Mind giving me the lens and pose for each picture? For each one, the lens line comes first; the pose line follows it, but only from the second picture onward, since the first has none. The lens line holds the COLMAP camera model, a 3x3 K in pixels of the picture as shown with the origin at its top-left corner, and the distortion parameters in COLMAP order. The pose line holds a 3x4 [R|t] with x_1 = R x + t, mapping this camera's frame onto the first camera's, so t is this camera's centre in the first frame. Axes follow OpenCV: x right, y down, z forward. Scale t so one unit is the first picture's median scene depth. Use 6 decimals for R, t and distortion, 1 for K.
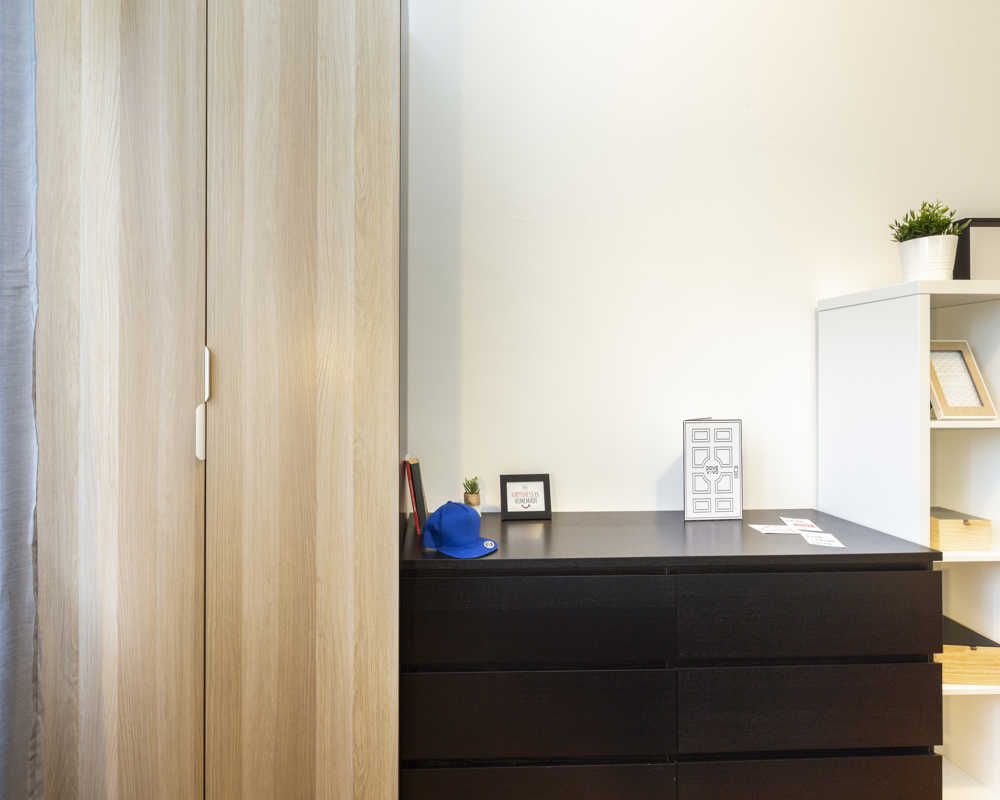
lens RADIAL K [[459.9, 0, 445.8], [0, 459.9, 381.0], [0, 0, 1]] dist [0.000647, -0.000685]
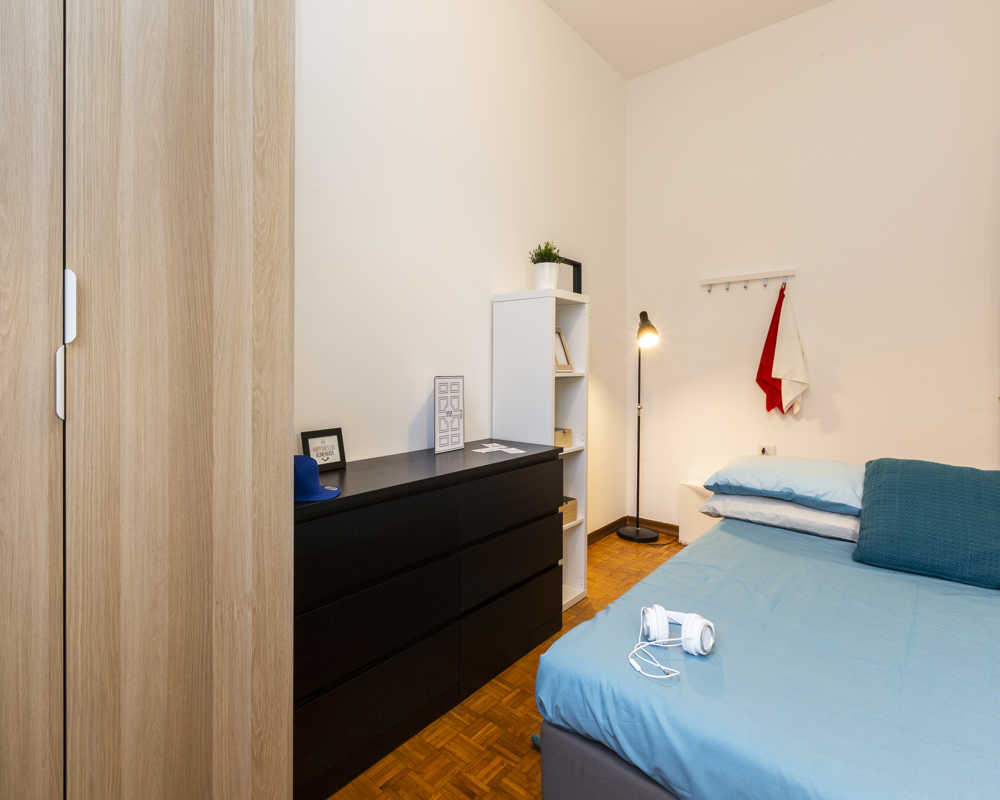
lens RADIAL K [[503.5, 0, 450.4], [0, 503.5, 369.0], [0, 0, 1]] dist [0.003754, 0.001798]
pose [[0.701998, 0.000033, 0.712179, -0.455390], [-0.008707, 0.999926, 0.008536, 0.051888], [-0.712126, -0.012193, 0.701946, -0.020051]]
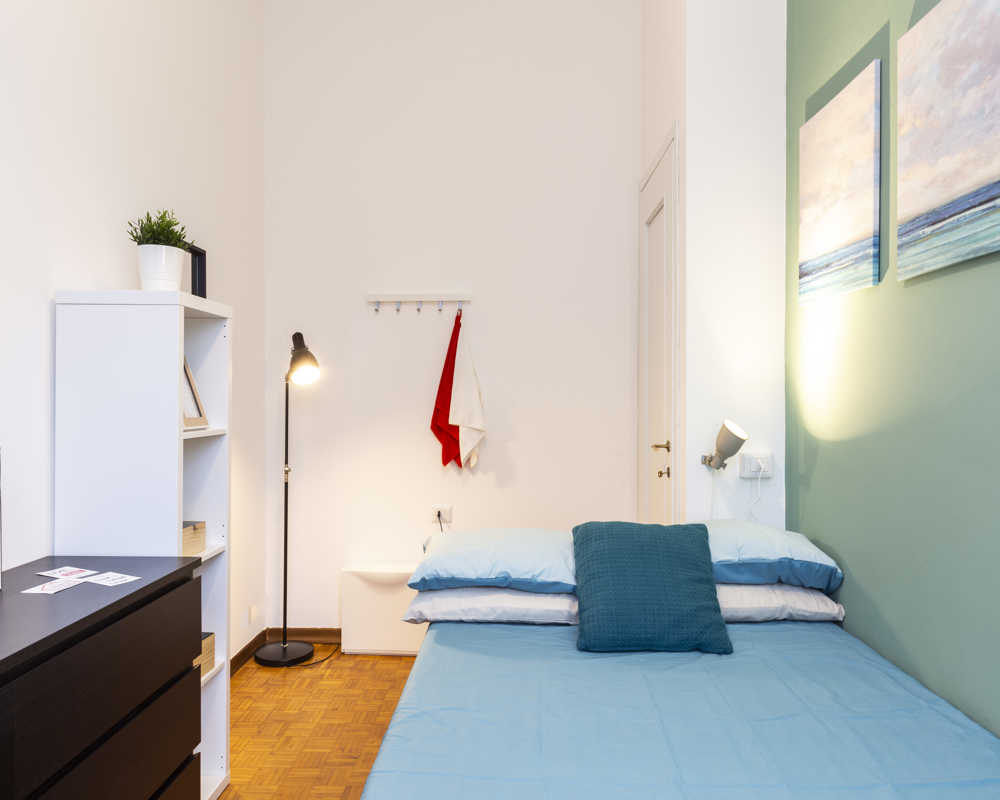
lens RADIAL K [[697.2, 0, 498.7], [0, 697.2, 396.3], [0, 0, 1]] dist [0.001712, 0.000936]
pose [[0.056479, 0.000843, 0.998403, -0.372917], [-0.010635, 0.999943, -0.000242, -0.000440], [-0.998347, -0.010604, 0.056484, 0.191841]]
